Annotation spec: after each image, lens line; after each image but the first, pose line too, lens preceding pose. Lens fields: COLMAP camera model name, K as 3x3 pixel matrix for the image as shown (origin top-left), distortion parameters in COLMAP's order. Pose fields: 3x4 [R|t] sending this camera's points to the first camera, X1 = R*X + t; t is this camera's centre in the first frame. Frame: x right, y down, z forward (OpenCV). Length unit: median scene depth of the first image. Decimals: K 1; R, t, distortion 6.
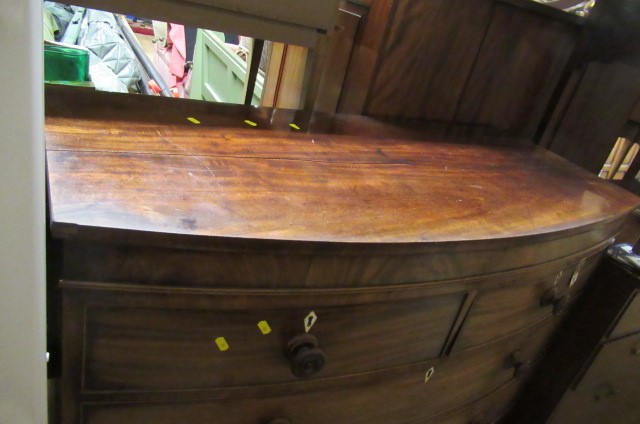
lens RADIAL K [[478.4, 0, 322.3], [0, 478.4, 212.8], [0, 0, 1]] dist [-0.002931, -0.001948]
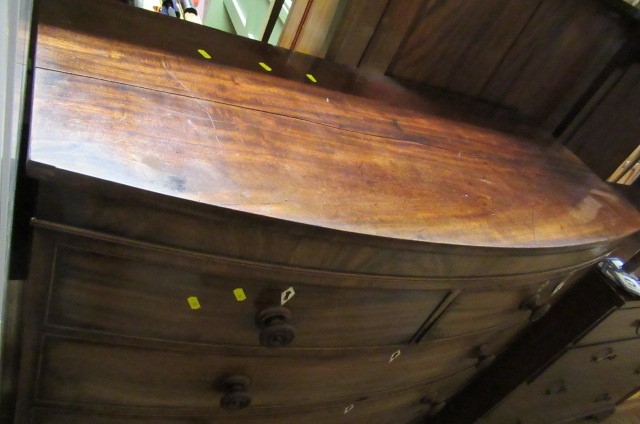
lens RADIAL K [[478.4, 0, 323.1], [0, 478.4, 214.5], [0, 0, 1]] dist [-0.002931, -0.001948]
pose [[0.980646, 0.194281, 0.024270, -0.009108], [-0.195740, 0.969997, 0.144193, -0.080819], [0.004472, -0.146153, 0.989252, 0.054904]]
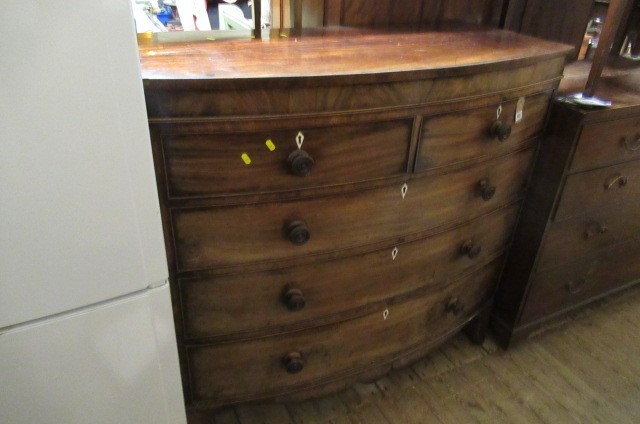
lens RADIAL K [[478.4, 0, 323.6], [0, 478.4, 214.4], [0, 0, 1]] dist [-0.002931, -0.001948]
pose [[0.980114, -0.157558, -0.120635, 0.182009], [0.162813, 0.986037, 0.034961, 0.387517], [0.113442, -0.053906, 0.992081, -0.498641]]
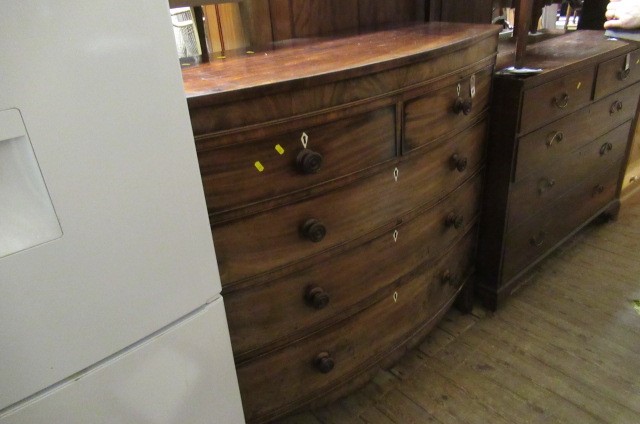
lens RADIAL K [[478.4, 0, 324.4], [0, 478.4, 212.7], [0, 0, 1]] dist [-0.002931, -0.001948]
pose [[0.931320, -0.361354, 0.045466, -0.115863], [0.360596, 0.932409, 0.024178, 0.405214], [-0.051129, -0.006123, 0.998673, -0.577154]]
